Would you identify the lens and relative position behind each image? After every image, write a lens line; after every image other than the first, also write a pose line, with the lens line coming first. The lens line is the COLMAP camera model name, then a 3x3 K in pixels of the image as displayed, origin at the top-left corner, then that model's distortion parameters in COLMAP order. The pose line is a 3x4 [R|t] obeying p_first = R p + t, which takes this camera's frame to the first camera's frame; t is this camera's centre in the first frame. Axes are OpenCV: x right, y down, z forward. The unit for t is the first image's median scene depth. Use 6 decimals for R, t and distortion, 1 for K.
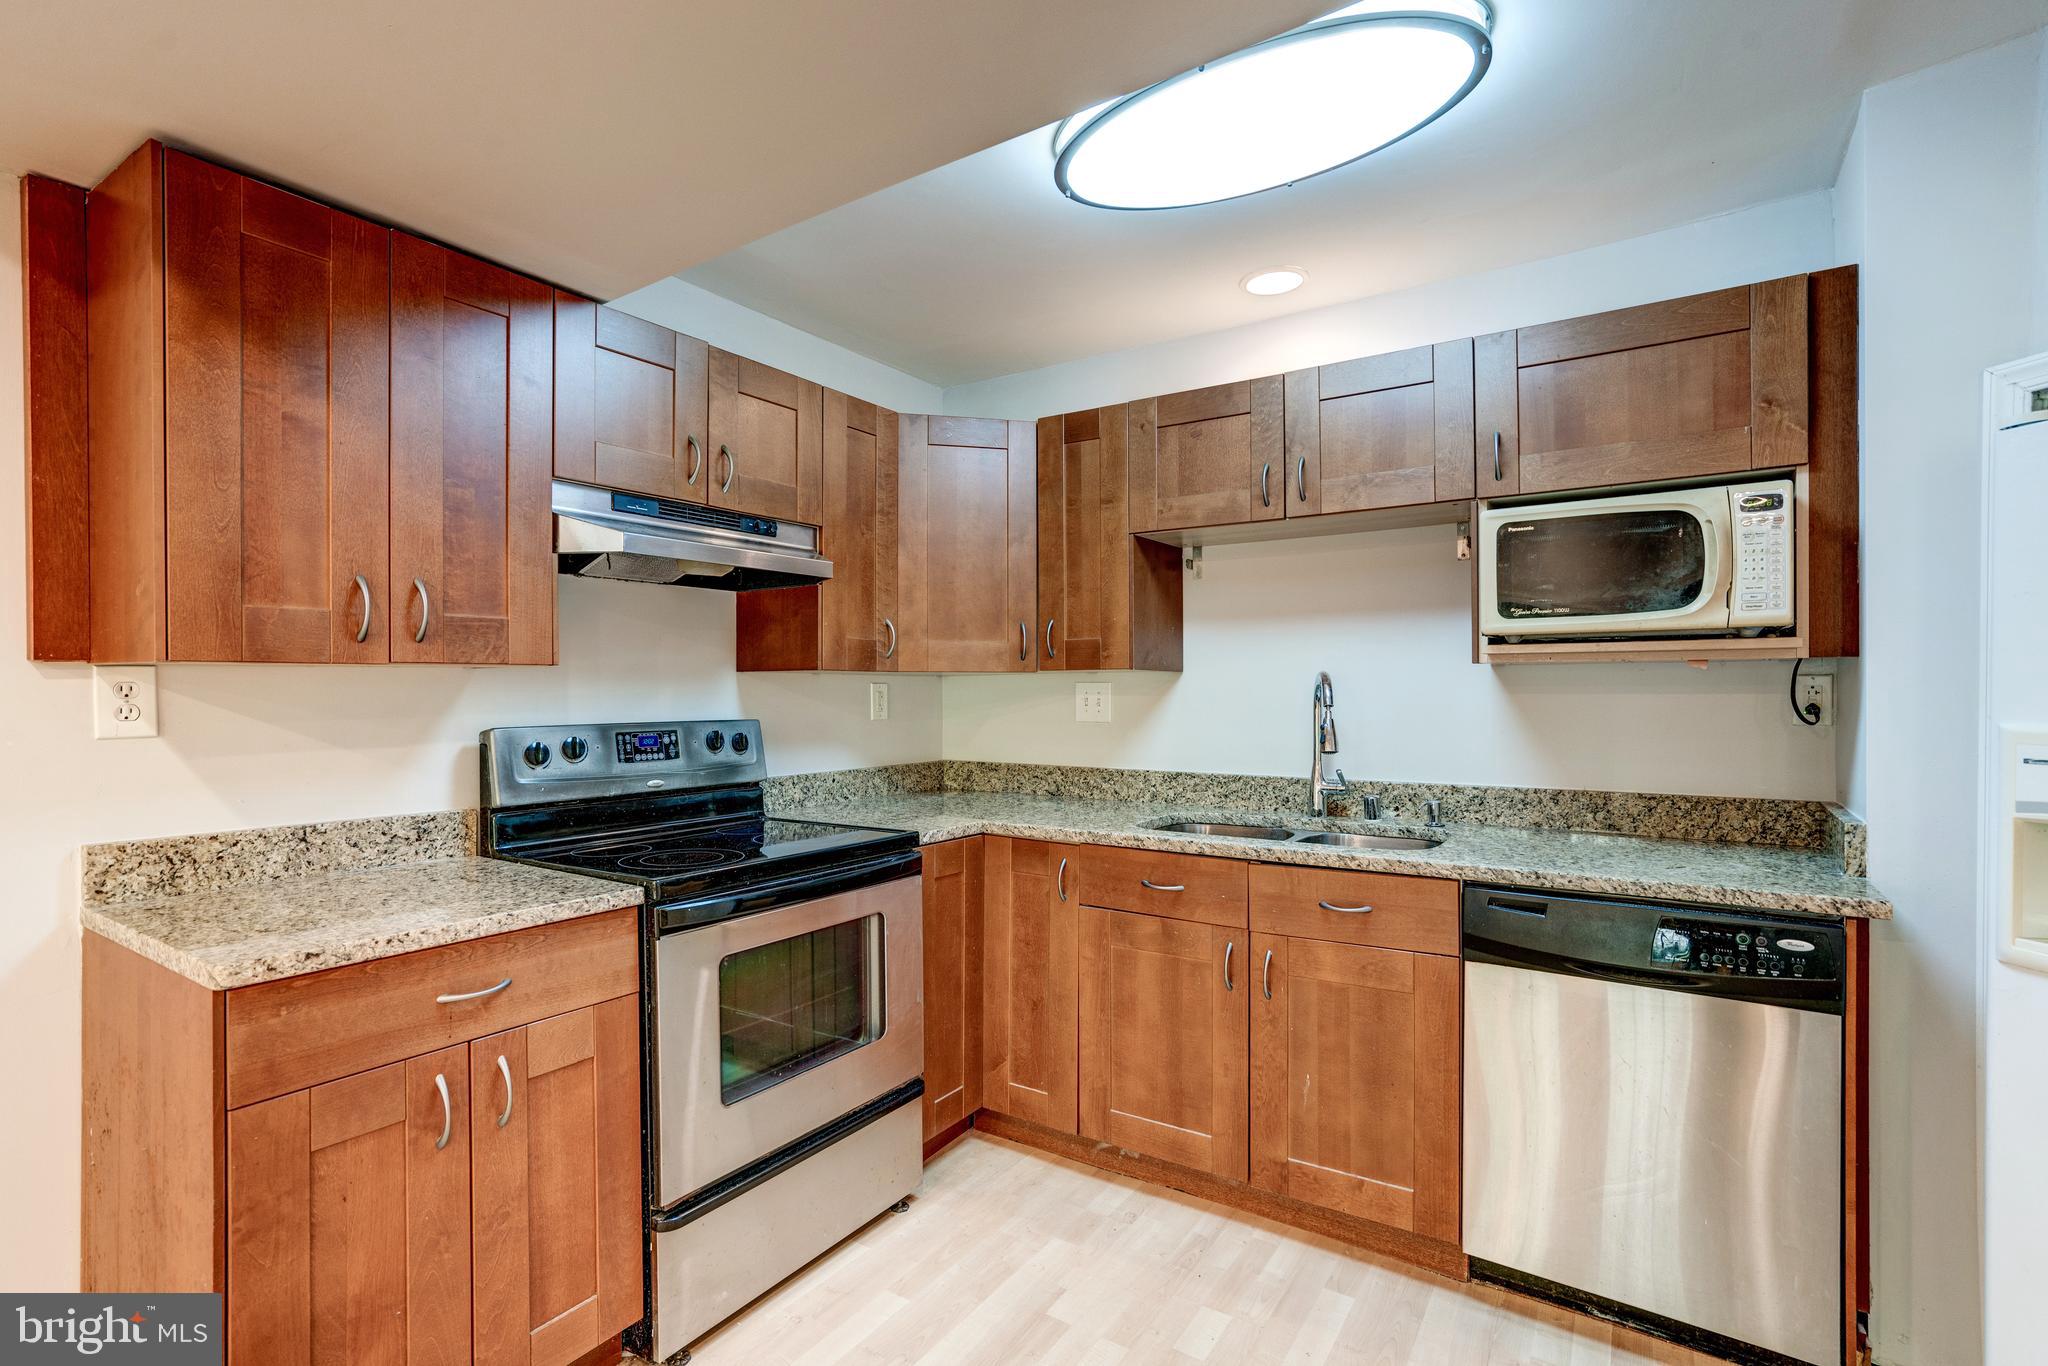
lens RADIAL K [[951.1, 0, 1023.5], [0, 951.1, 693.4], [0, 0, 1]] dist [-0.010822, 0.001635]
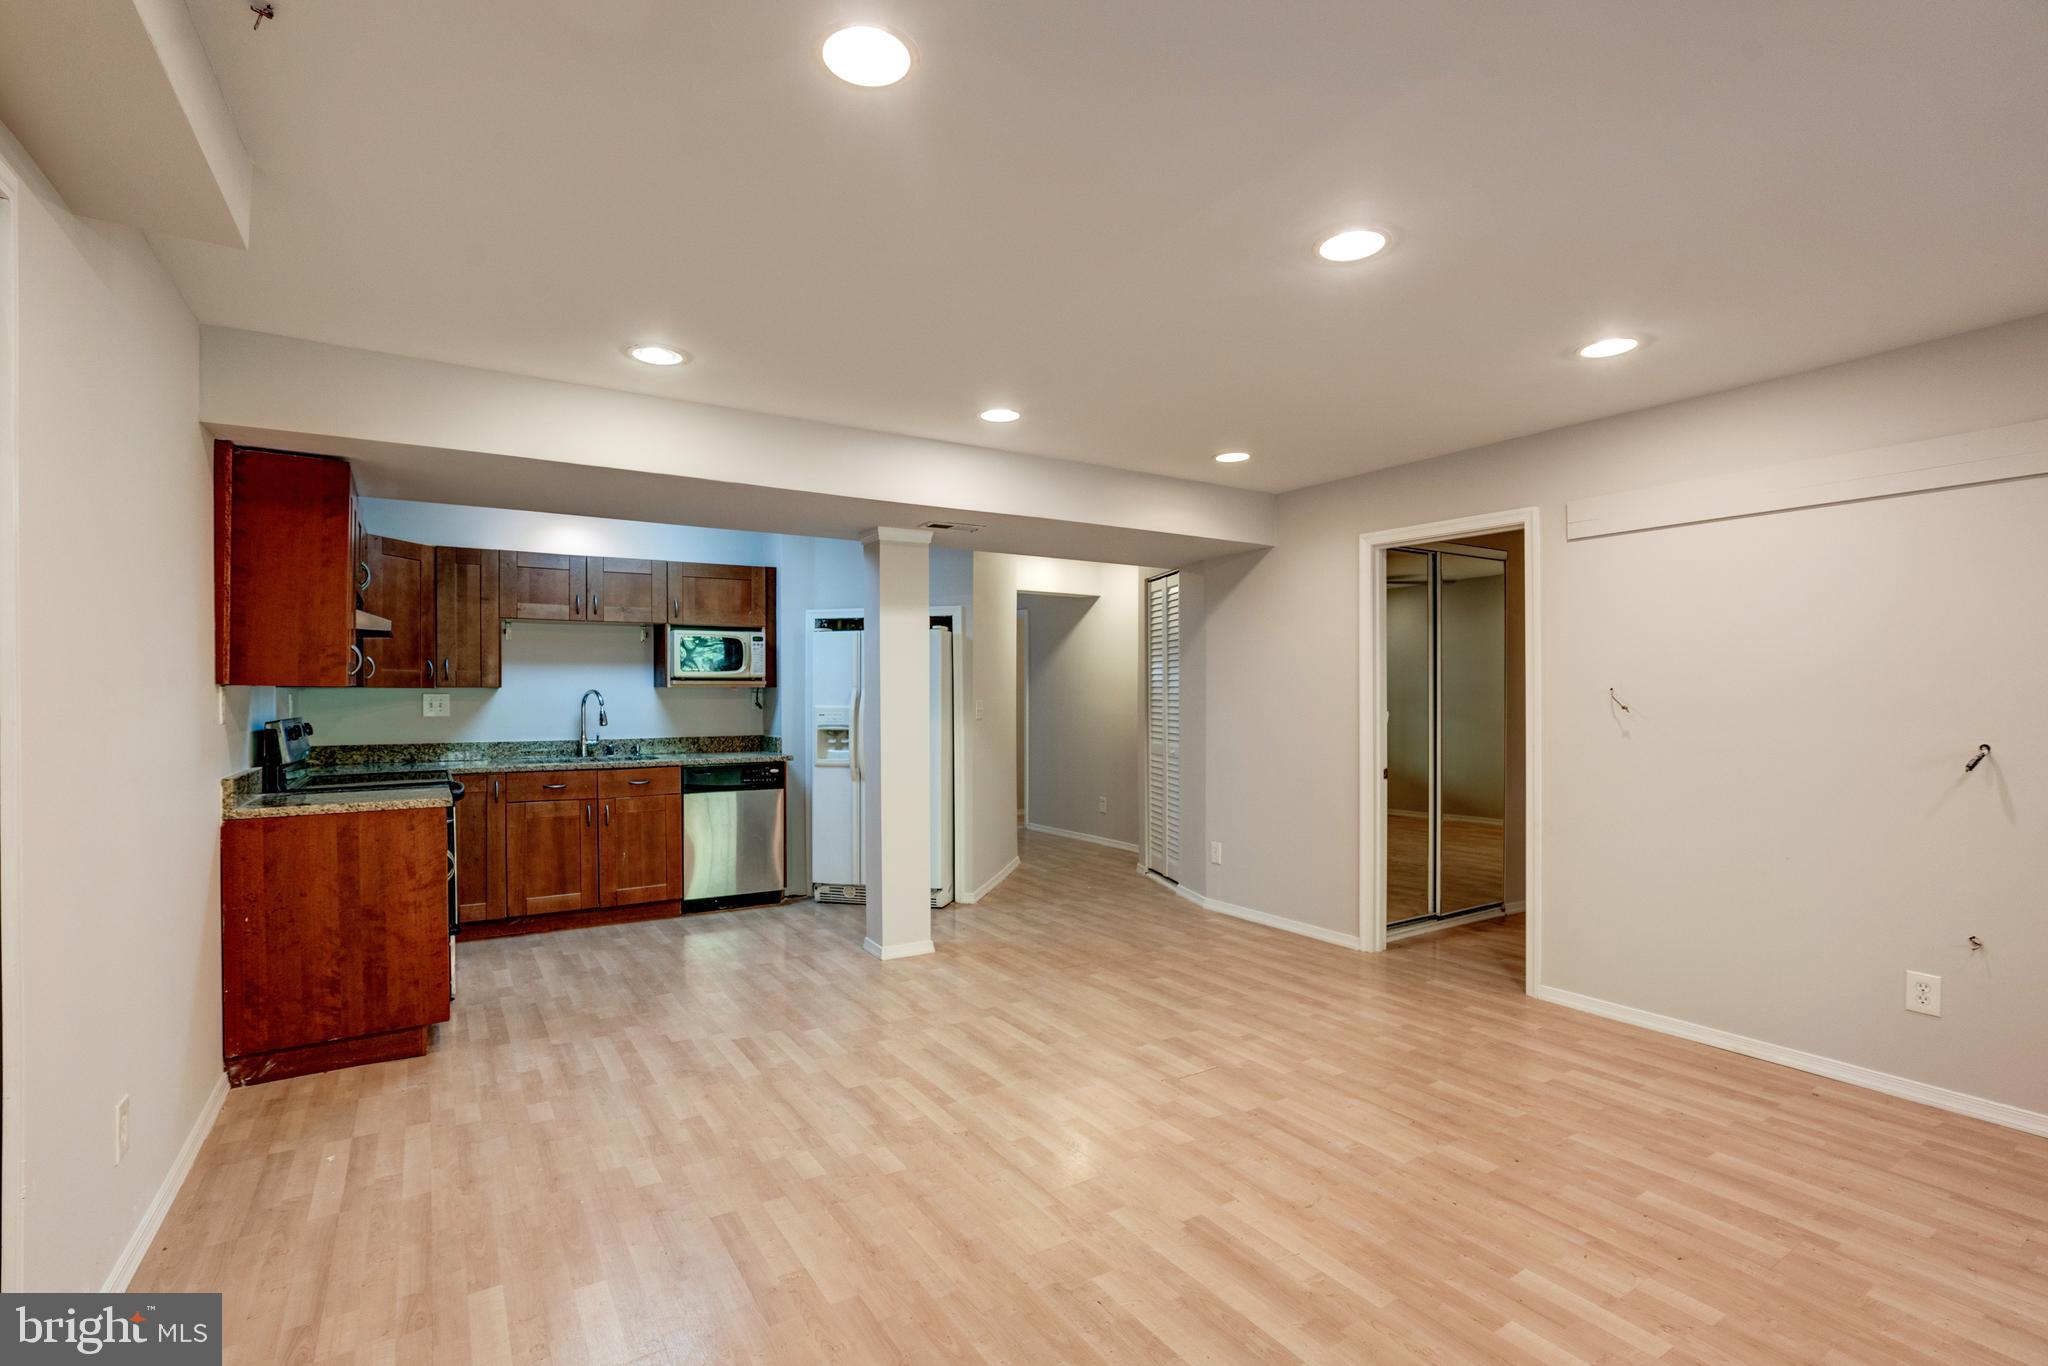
lens RADIAL K [[951.1, 0, 1021.5], [0, 951.1, 690.5], [0, 0, 1]] dist [-0.010822, 0.001635]
pose [[0.392479, 0.005739, 0.919743, -1.586406], [0.005028, 0.999952, -0.008385, 0.002939], [-0.919747, 0.007916, 0.392432, -0.937436]]
